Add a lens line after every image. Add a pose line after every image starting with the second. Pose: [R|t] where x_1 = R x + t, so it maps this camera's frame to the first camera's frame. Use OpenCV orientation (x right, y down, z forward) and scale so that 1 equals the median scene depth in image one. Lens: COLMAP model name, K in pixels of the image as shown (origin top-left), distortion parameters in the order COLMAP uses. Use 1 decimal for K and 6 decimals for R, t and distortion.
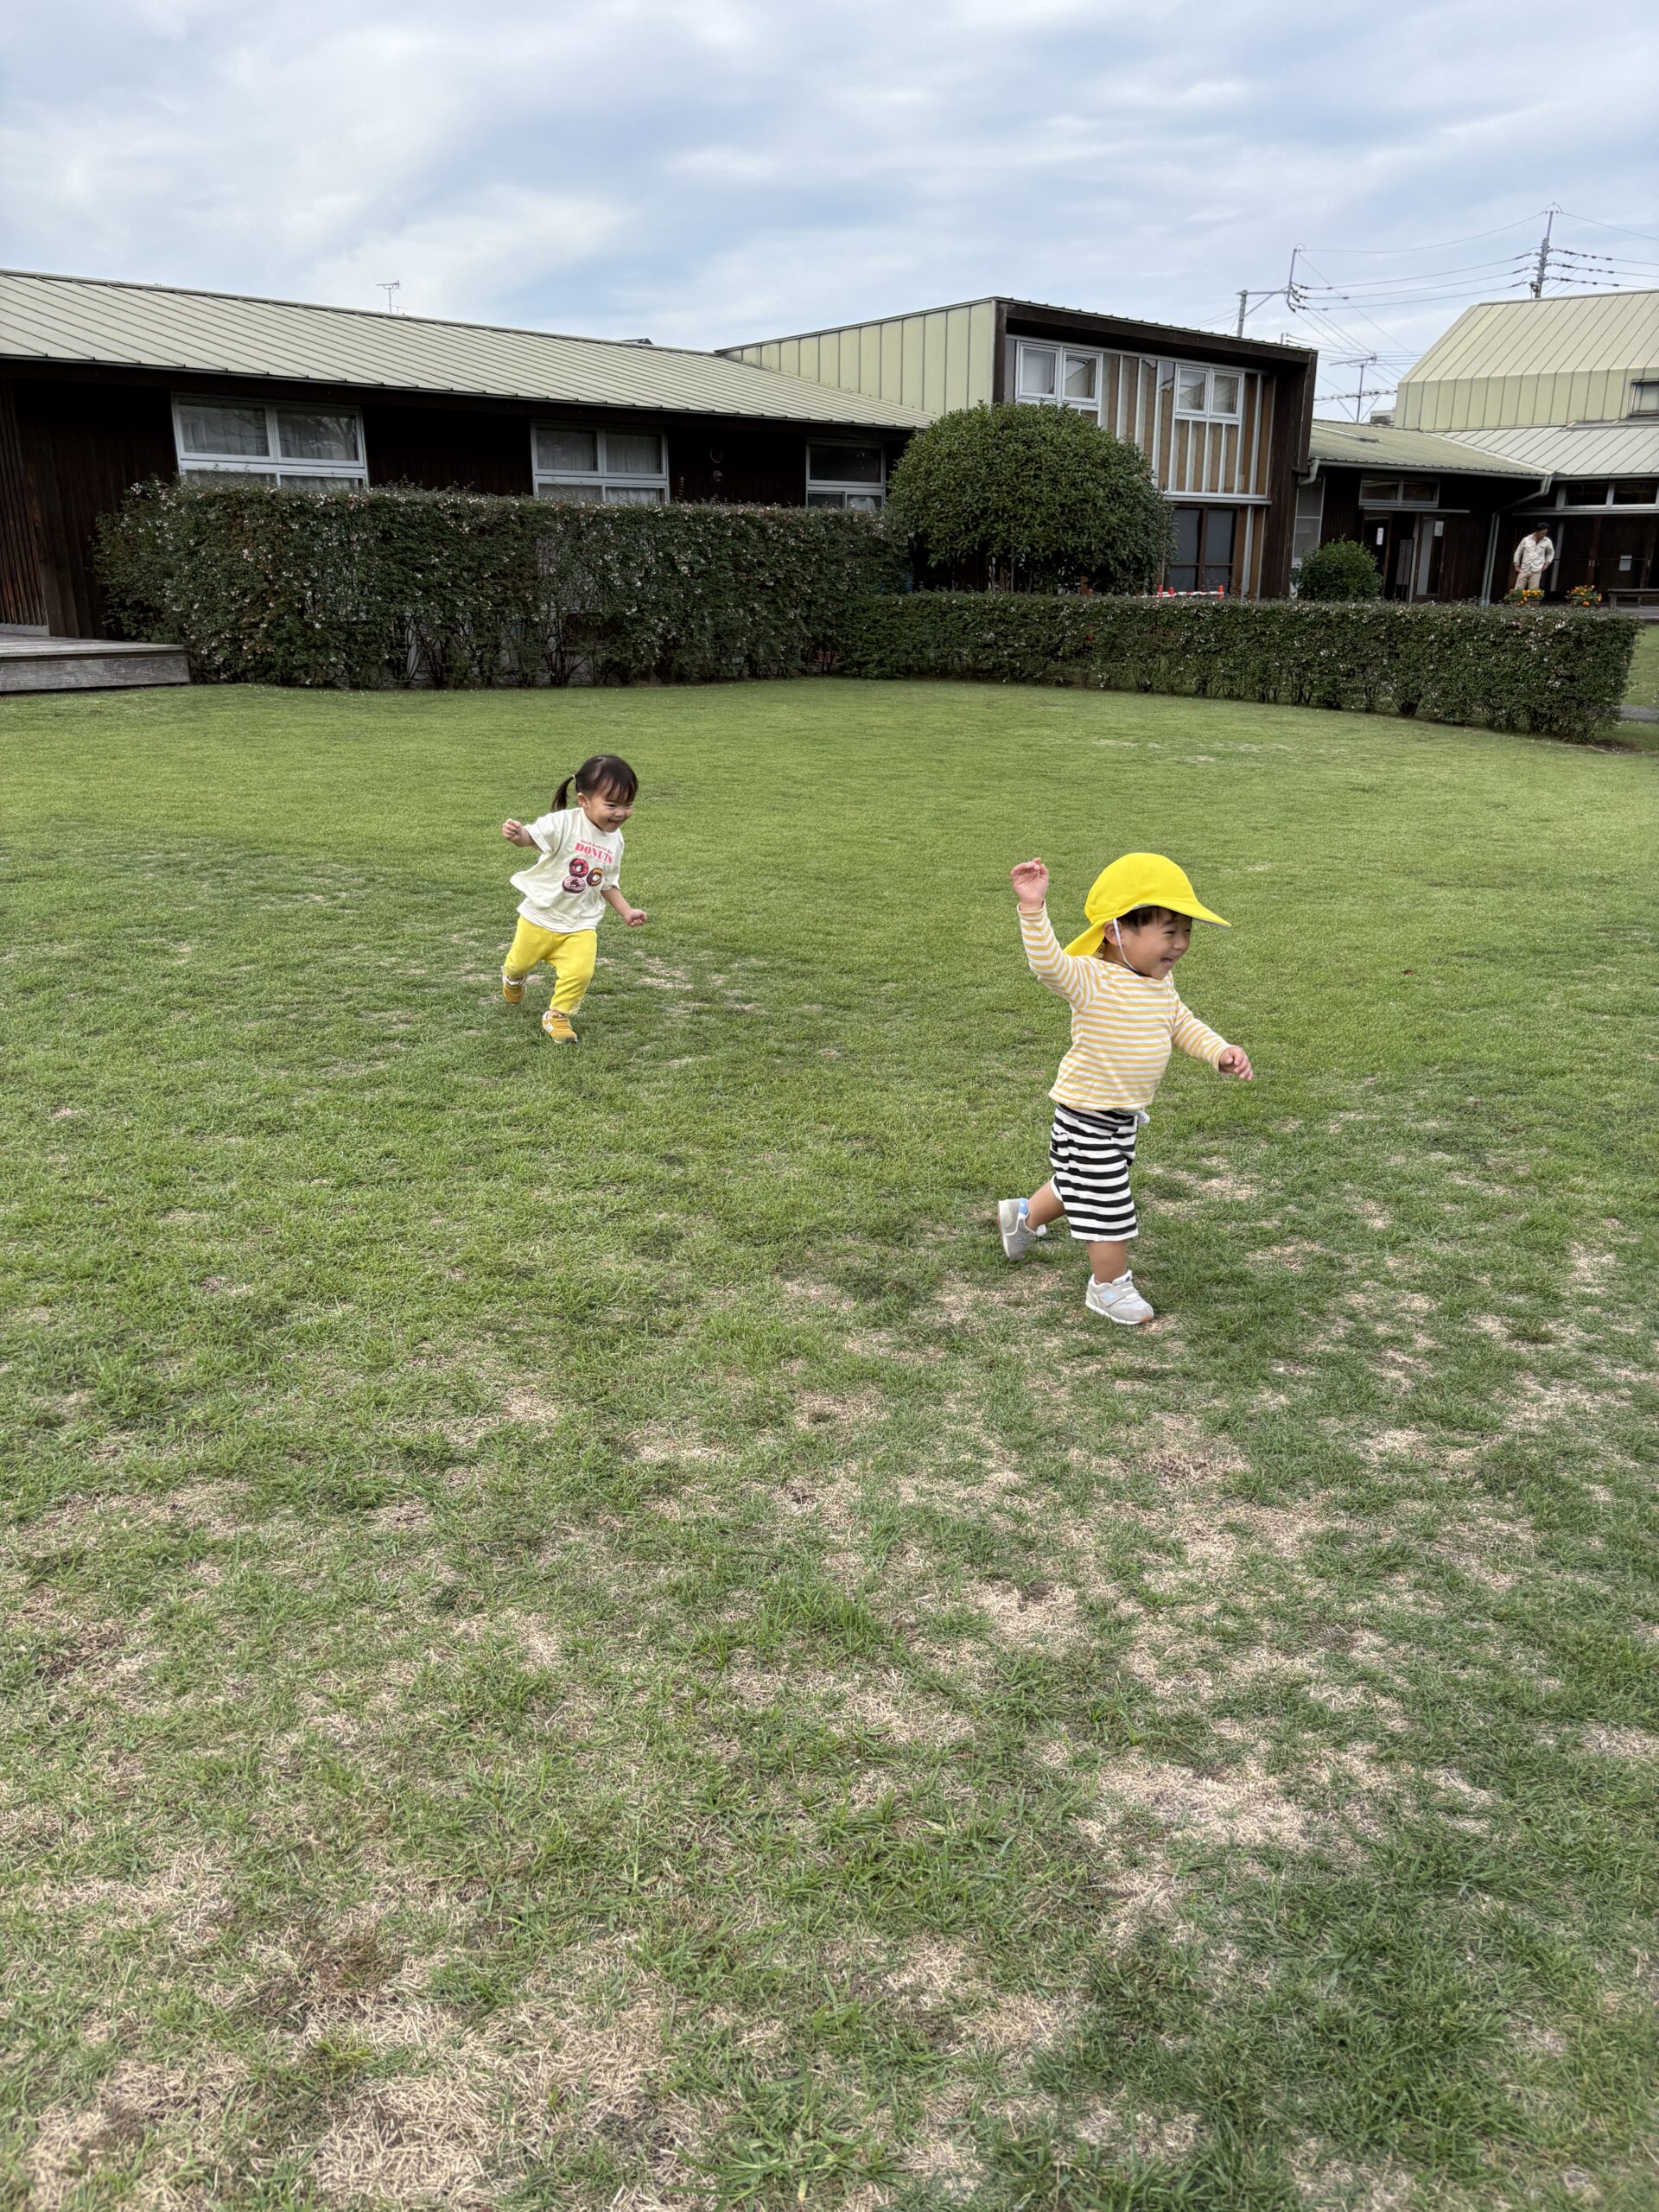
lens RADIAL K [[1690.0, 0, 801.6], [0, 1690.0, 1075.6], [0, 0, 1]] dist [0.017610, 0.000167]
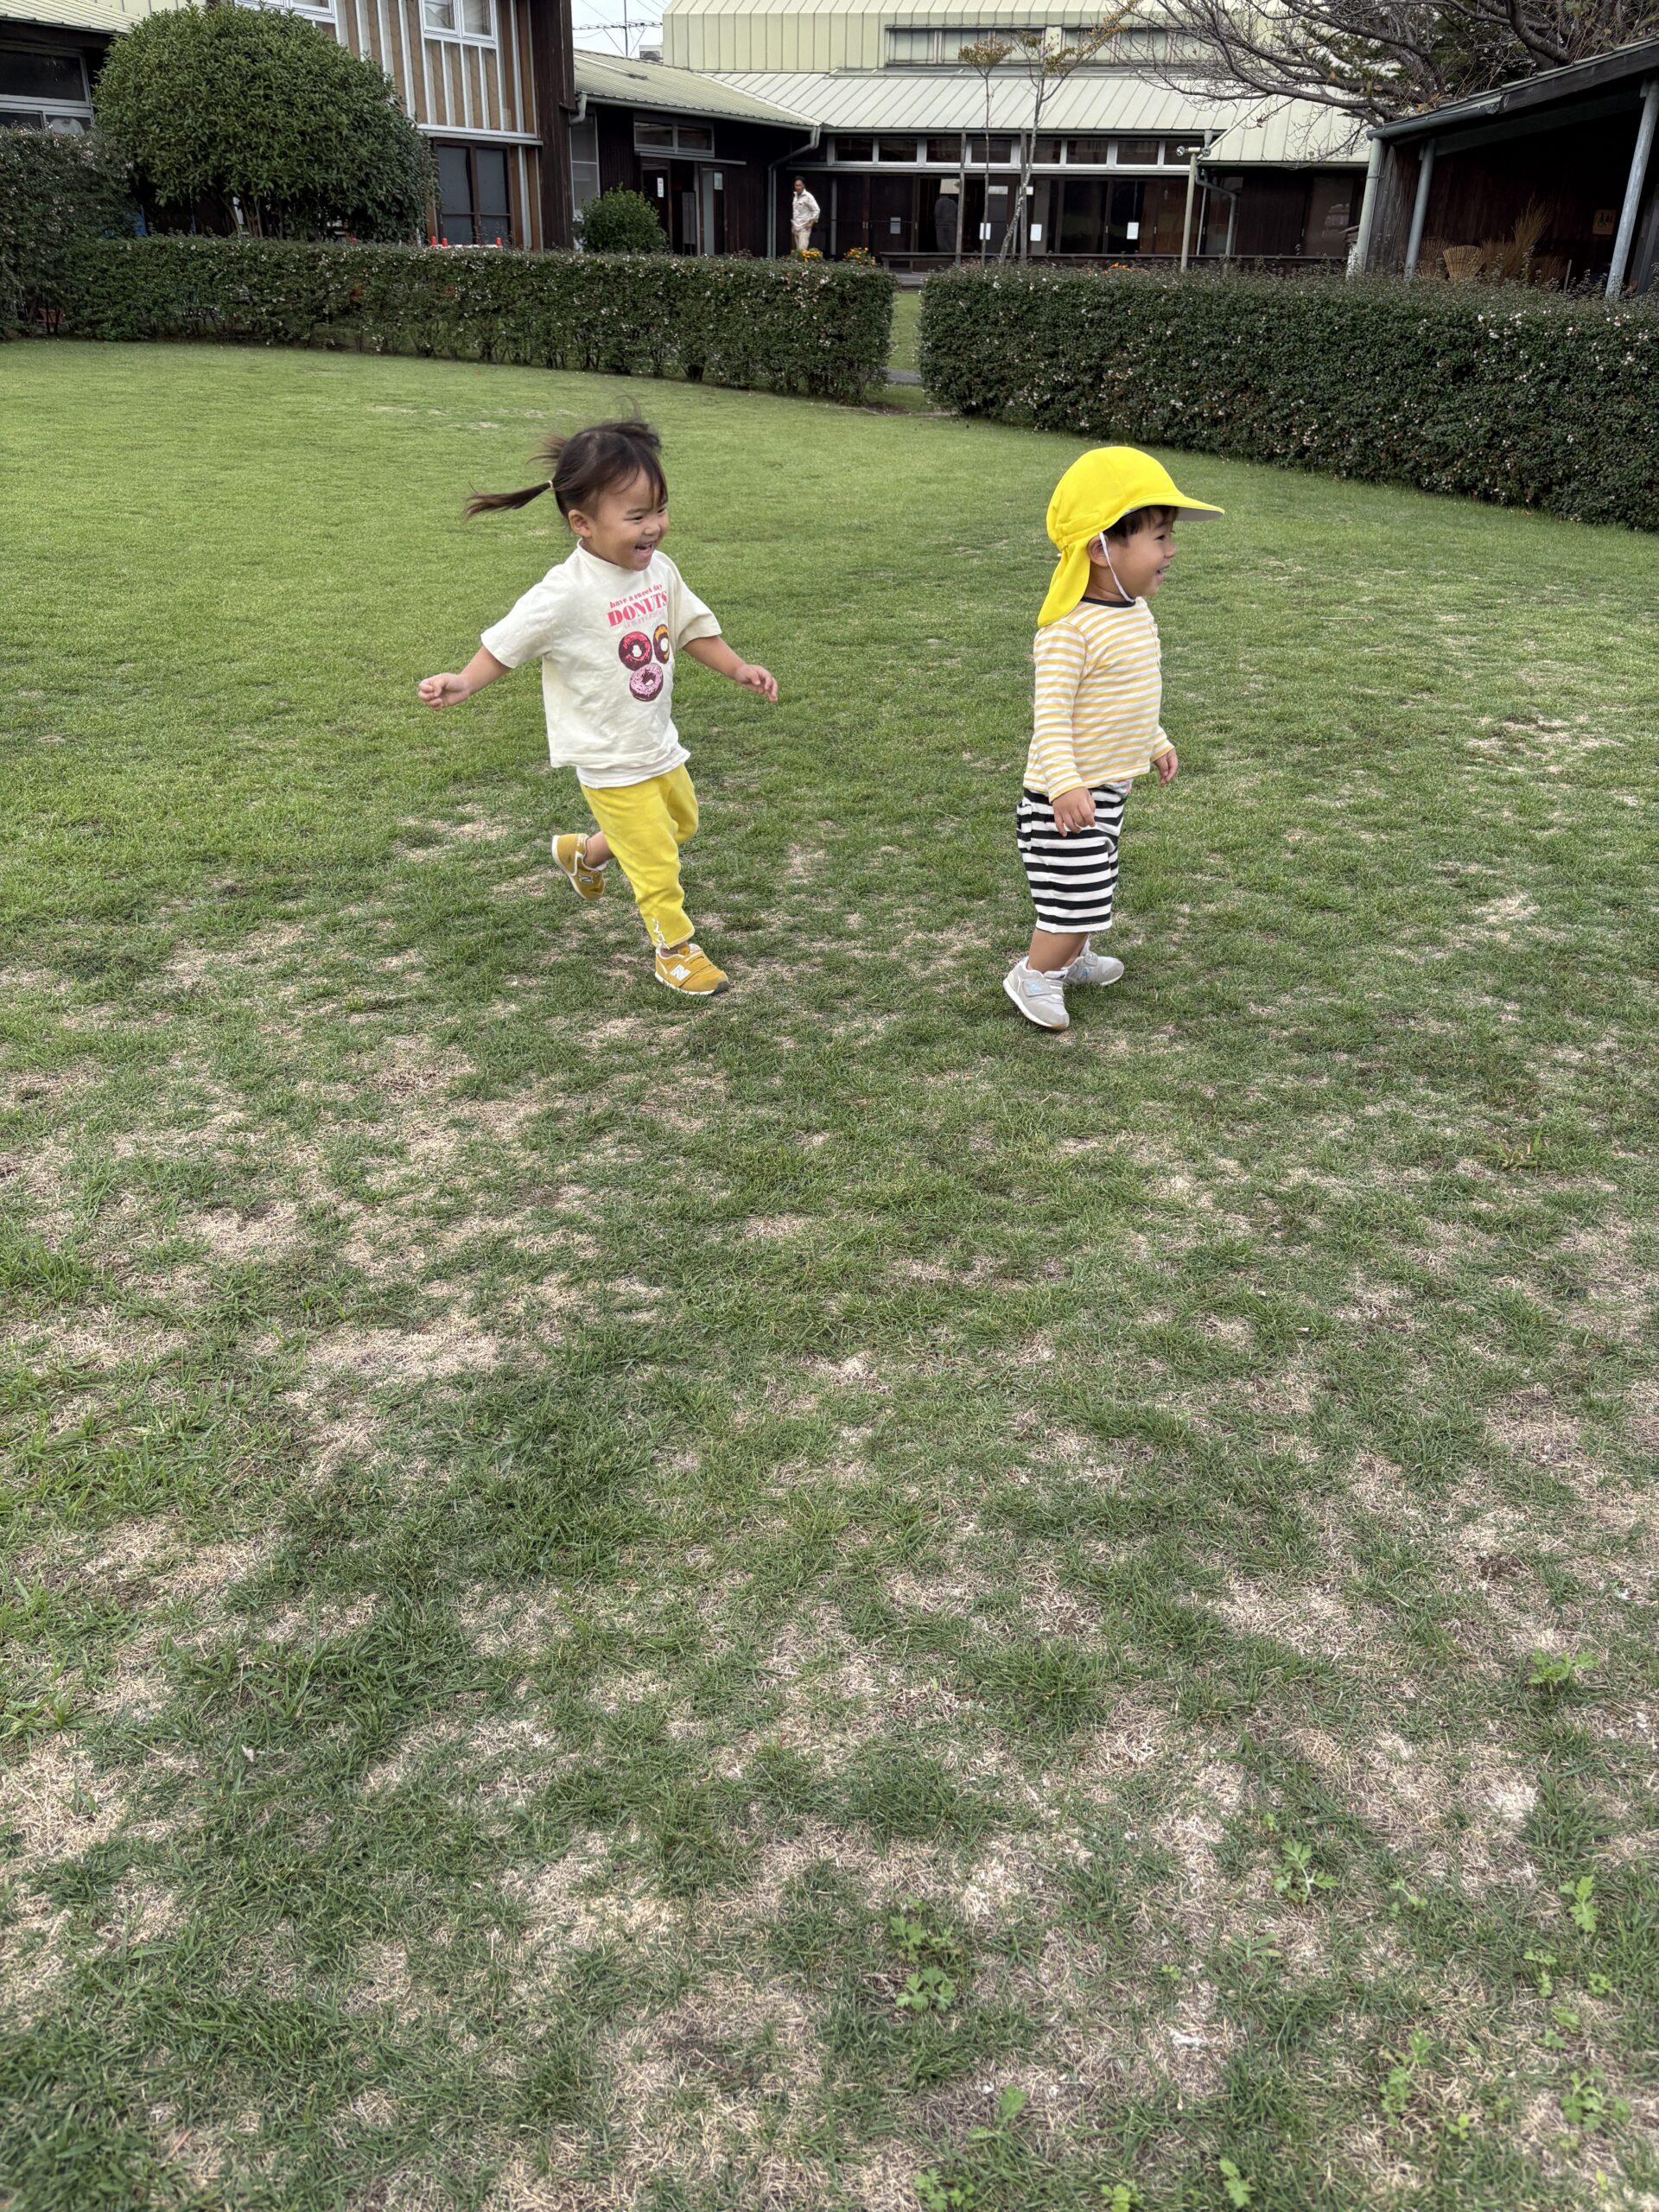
lens RADIAL K [[1683.6, 0, 799.8], [0, 1683.6, 1132.5], [0, 0, 1]] dist [0.053504, -0.071689]
pose [[0.927018, -0.164424, 0.337049, 0.078319], [0.093934, 0.971914, 0.215779, 0.053594], [-0.363061, -0.168370, 0.916427, -0.021705]]
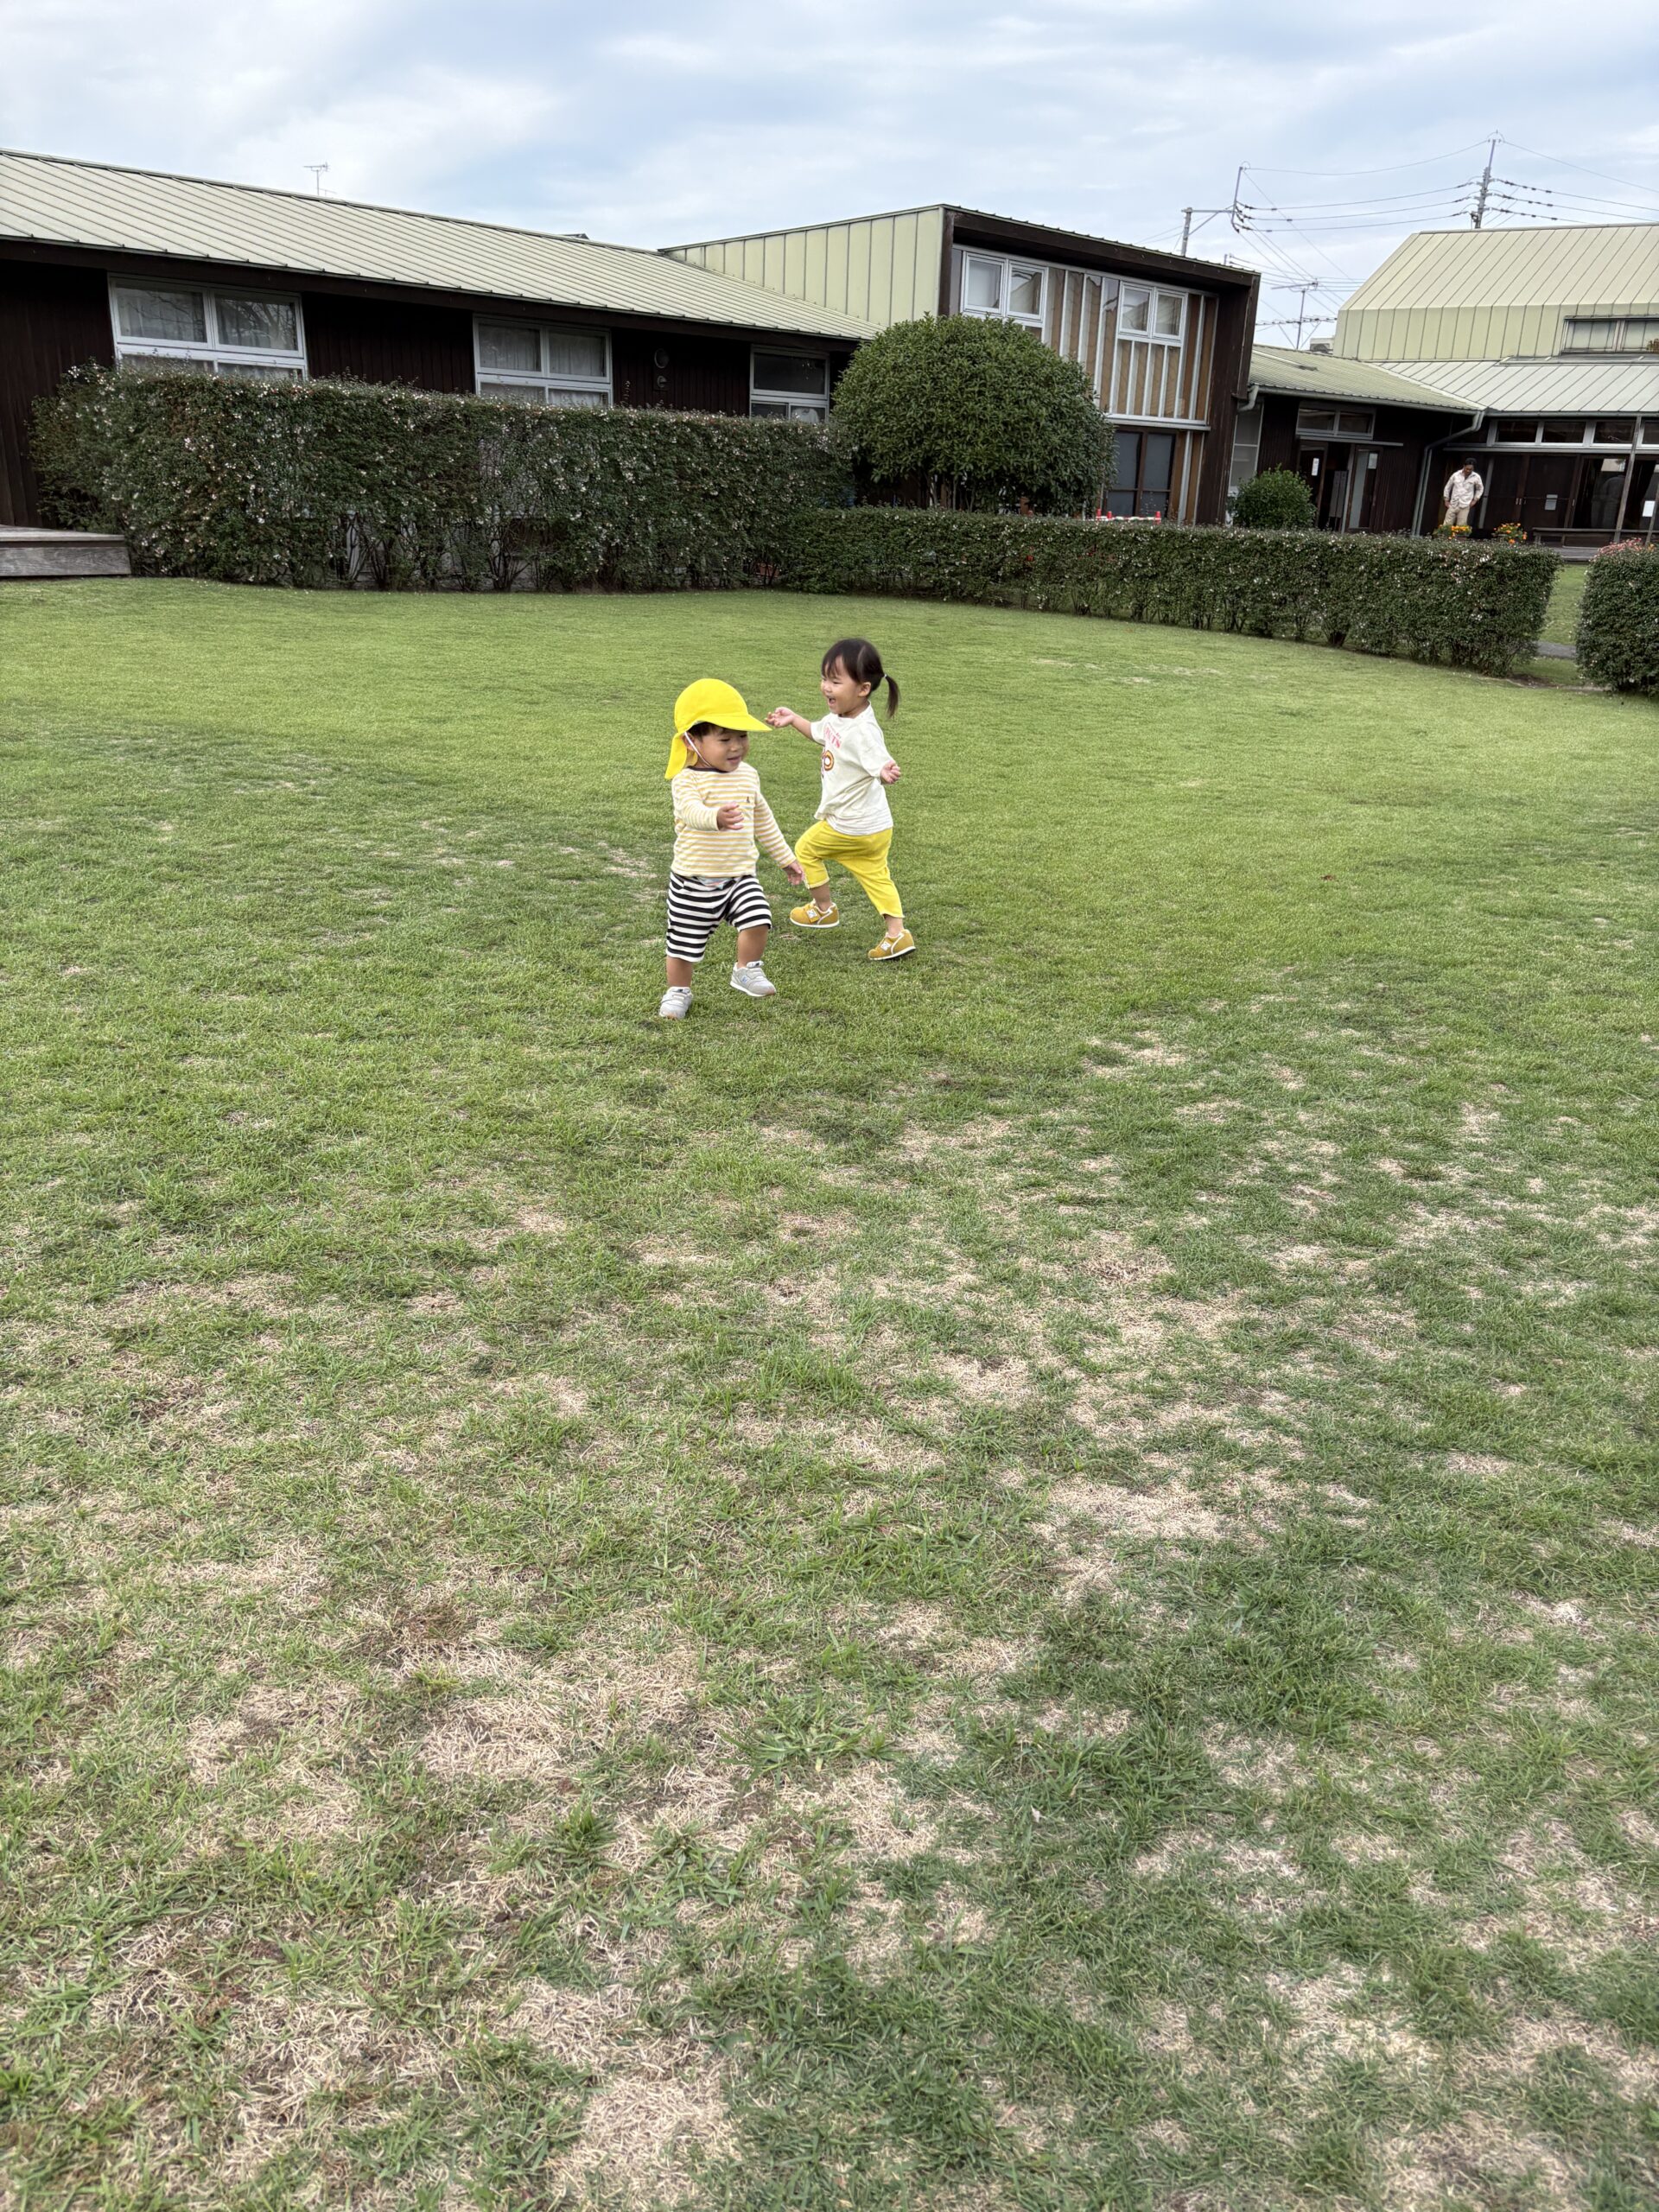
lens RADIAL K [[1667.6, 0, 819.9], [0, 1667.6, 1117.1], [0, 0, 1]] dist [0.017448, -0.008933]
pose [[0.998546, 0.011112, 0.052758, -0.031642], [-0.014847, 0.997370, 0.070943, 0.042013], [-0.051831, -0.071623, 0.996084, -0.088777]]
